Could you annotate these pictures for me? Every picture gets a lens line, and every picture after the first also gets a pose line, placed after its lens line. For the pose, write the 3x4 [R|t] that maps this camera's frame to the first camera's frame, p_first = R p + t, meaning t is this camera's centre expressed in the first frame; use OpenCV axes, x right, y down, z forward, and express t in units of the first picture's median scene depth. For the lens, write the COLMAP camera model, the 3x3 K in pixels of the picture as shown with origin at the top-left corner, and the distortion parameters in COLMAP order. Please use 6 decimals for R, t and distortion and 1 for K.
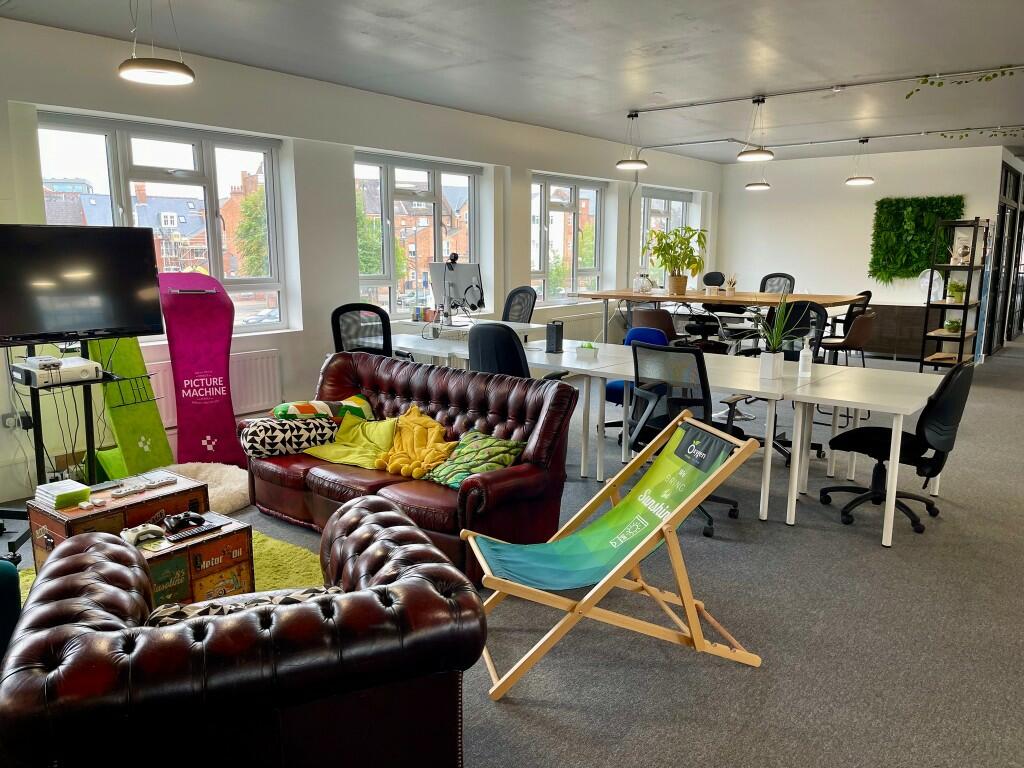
lens RADIAL K [[770.9, 0, 512.0], [0, 770.9, 384.0], [0, 0, 1]] dist [0.086847, -0.119167]
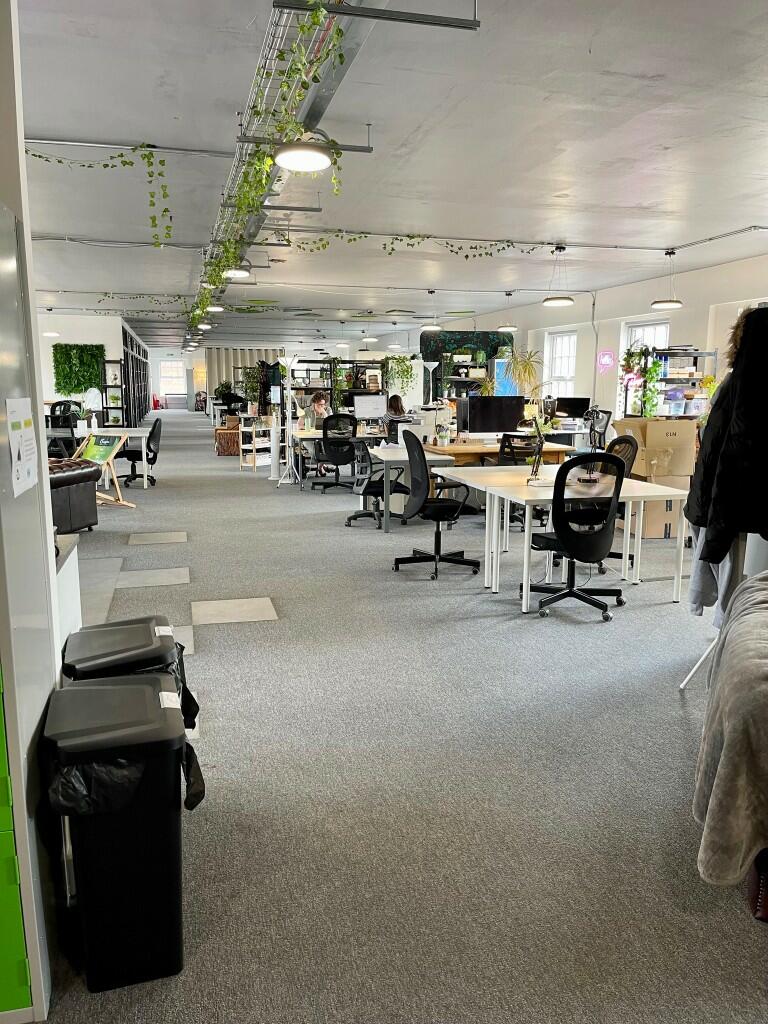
lens RADIAL K [[770.9, 0, 389.3], [0, 770.9, 507.8], [0, 0, 1]] dist [0.086847, -0.119167]
pose [[0.593102, -0.139420, 0.792964, -0.442148], [0.143492, 0.987429, 0.066286, 0.086036], [-0.792238, 0.074469, 0.605652, -0.483771]]
